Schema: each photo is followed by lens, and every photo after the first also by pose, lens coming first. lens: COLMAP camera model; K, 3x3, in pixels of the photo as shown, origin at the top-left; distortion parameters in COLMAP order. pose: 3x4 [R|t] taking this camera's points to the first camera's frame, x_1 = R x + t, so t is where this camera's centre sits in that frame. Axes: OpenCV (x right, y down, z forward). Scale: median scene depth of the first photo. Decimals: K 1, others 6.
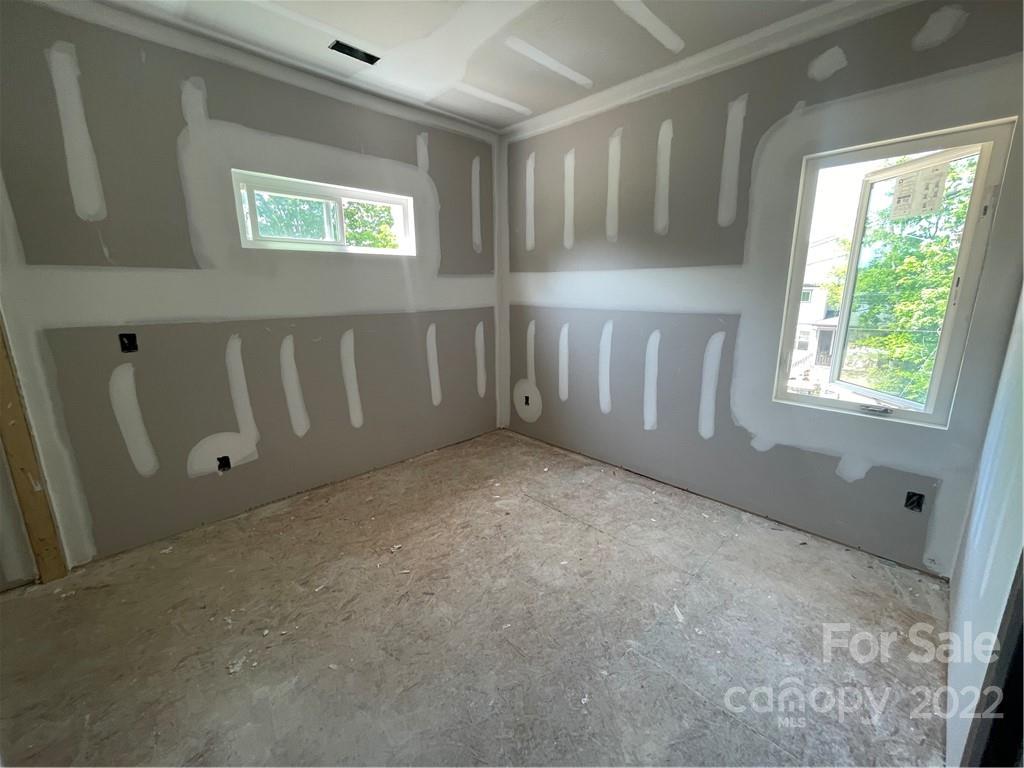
lens RADIAL K [[418.8, 0, 510.4], [0, 418.8, 382.3], [0, 0, 1]] dist [0.001171, 0.000073]
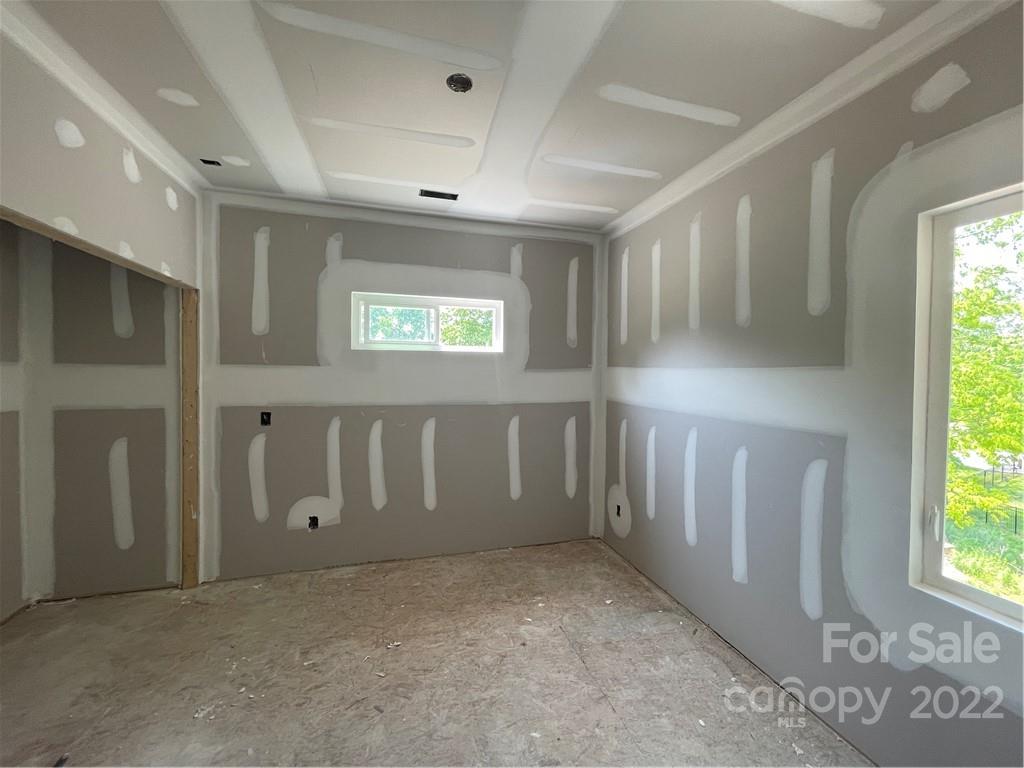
lens RADIAL K [[418.8, 0, 510.4], [0, 418.8, 382.3], [0, 0, 1]] dist [0.001171, 0.000073]
pose [[0.878978, 0.026958, -0.476100, 0.341277], [-0.120394, 0.978602, -0.166861, -0.061171], [0.461414, 0.203987, 0.863416, 0.127241]]
